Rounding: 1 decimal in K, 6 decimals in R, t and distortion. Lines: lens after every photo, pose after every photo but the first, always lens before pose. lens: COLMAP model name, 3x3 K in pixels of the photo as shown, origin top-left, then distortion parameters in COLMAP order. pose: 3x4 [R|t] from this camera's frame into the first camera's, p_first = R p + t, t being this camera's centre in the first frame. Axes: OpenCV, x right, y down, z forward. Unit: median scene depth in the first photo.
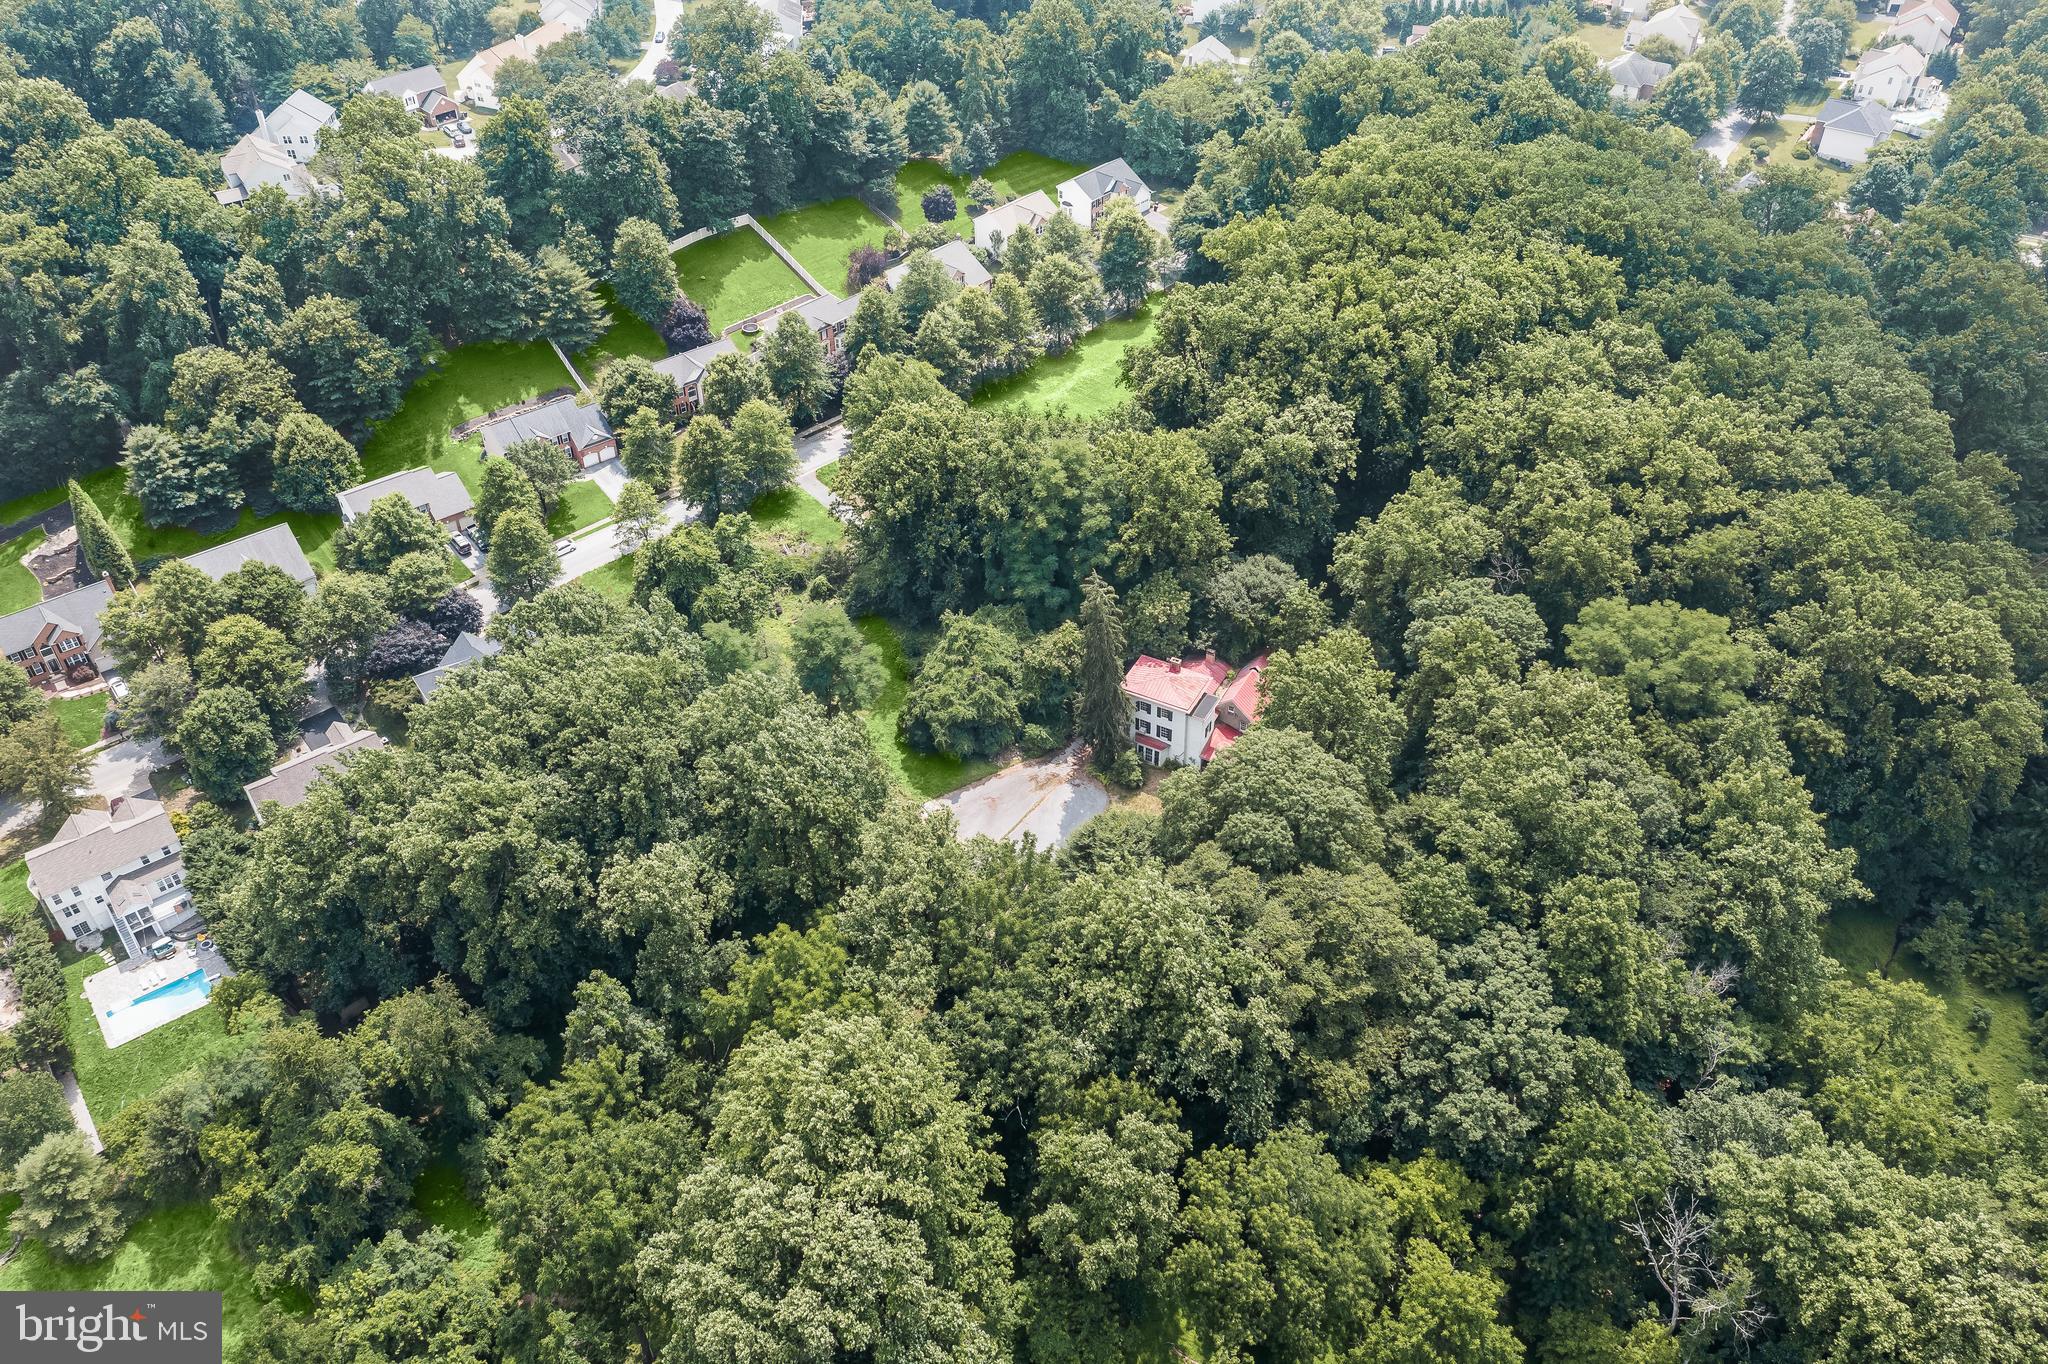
lens RADIAL K [[1643.0, 0, 1019.7], [0, 1643.0, 680.5], [0, 0, 1]] dist [-0.012210, -0.005090]
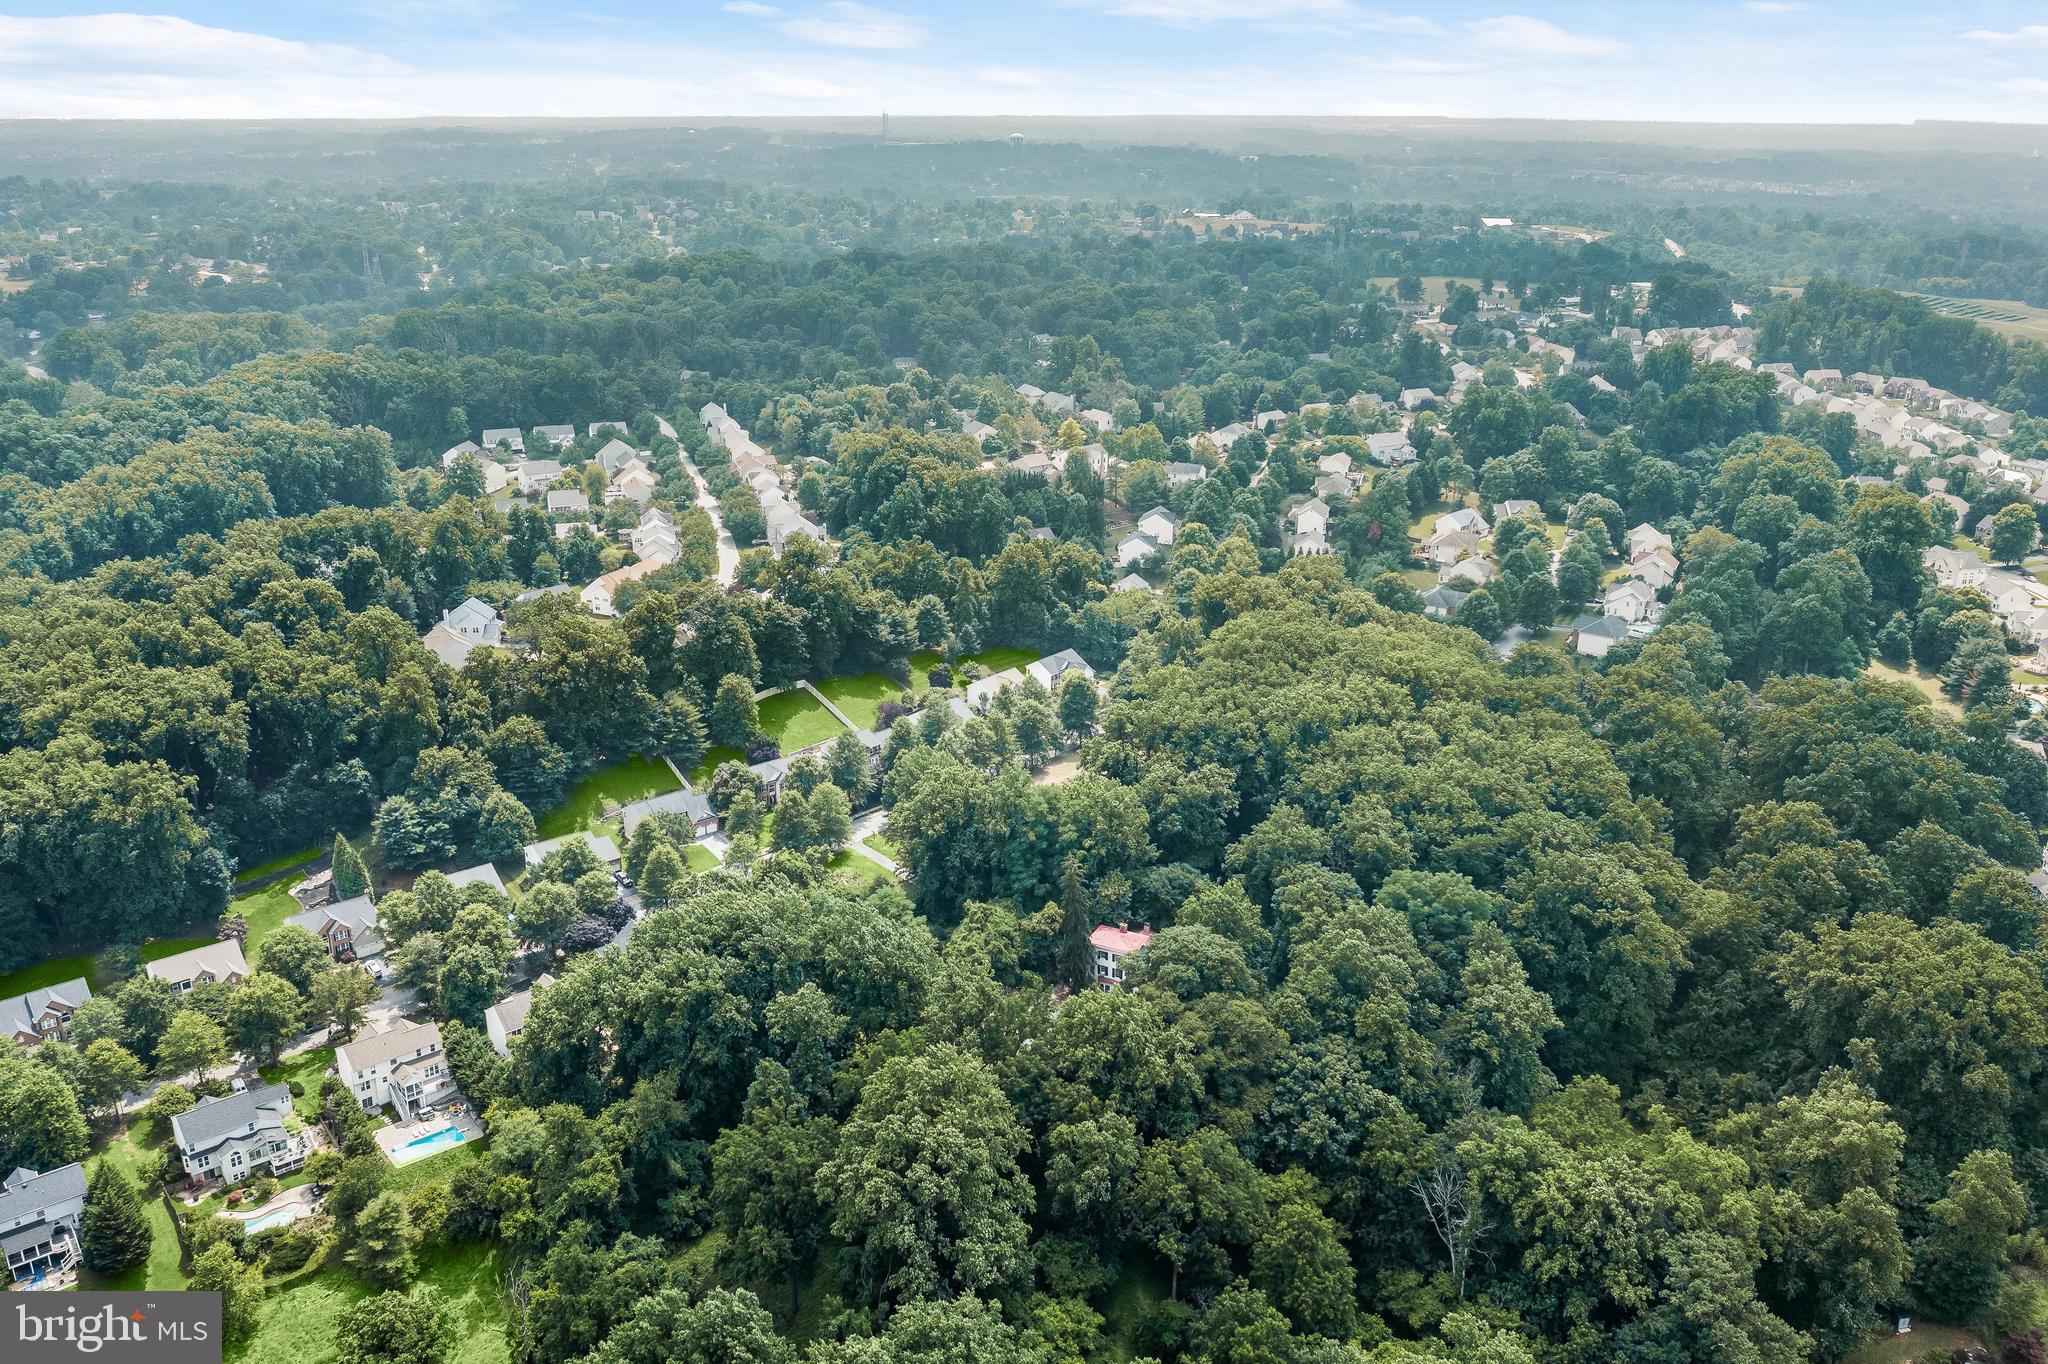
lens RADIAL K [[1681.6, 0, 1024.0], [0, 1681.6, 682.0], [0, 0, 1]] dist [-0.017228, 0.003428]
pose [[0.999071, 0.004185, 0.042890, -0.057986], [0.010531, 0.941384, -0.337174, 0.276037], [-0.041787, 0.337312, 0.940465, -0.475569]]
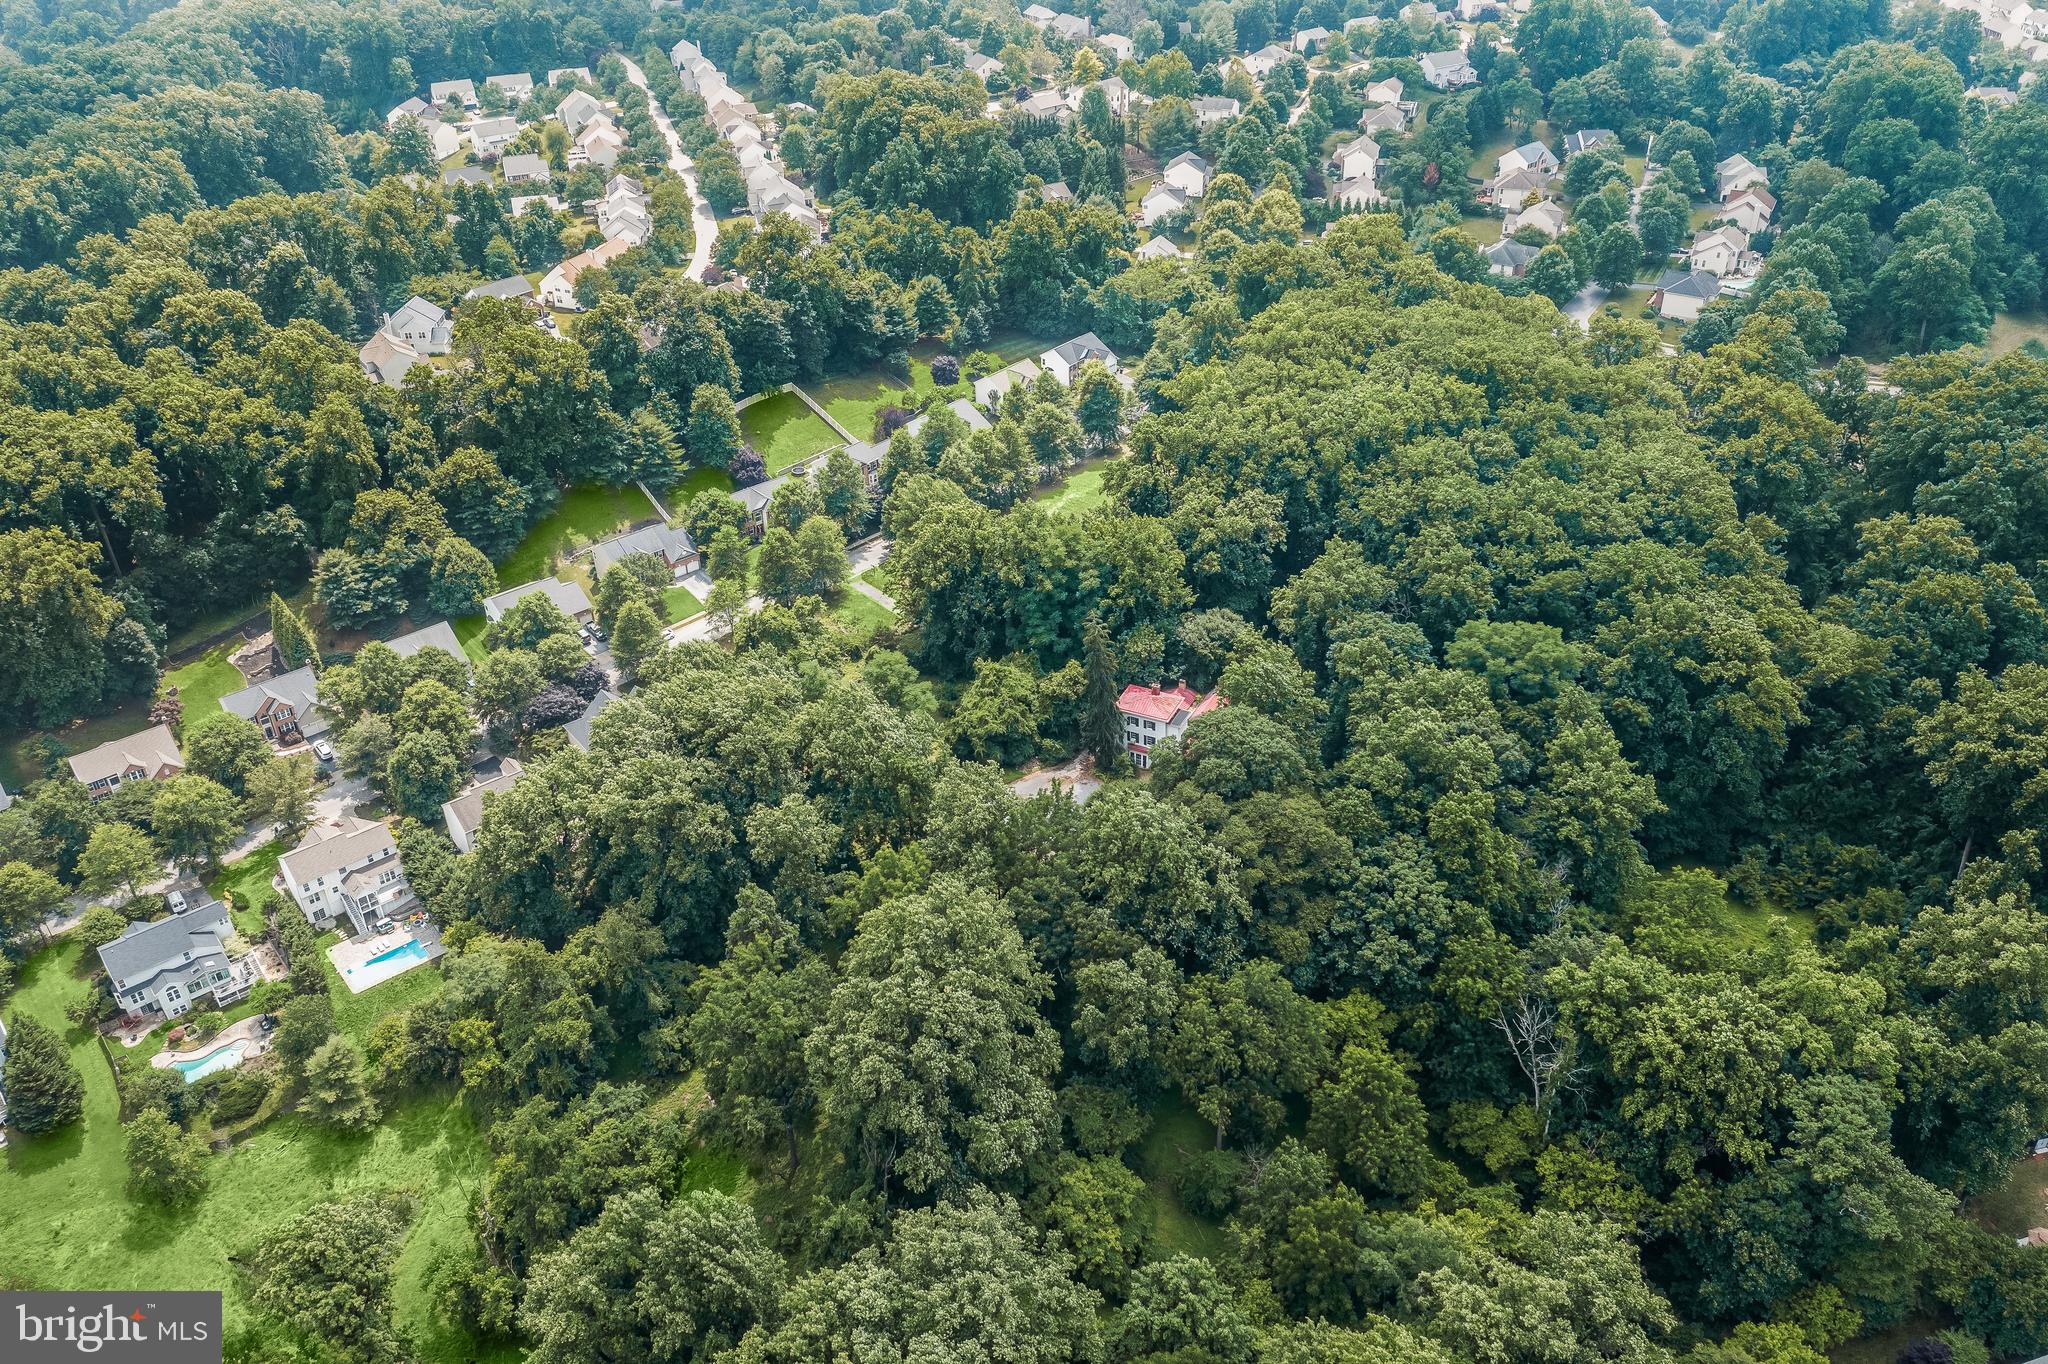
lens RADIAL K [[1664.7, 0, 1024.0], [0, 1664.7, 682.0], [0, 0, 1]] dist [-0.019769, 0.006871]
pose [[0.999206, -0.032913, 0.022454, -0.037667], [0.035387, 0.992076, -0.120556, 0.132898], [-0.018308, 0.121255, 0.992453, -0.298653]]
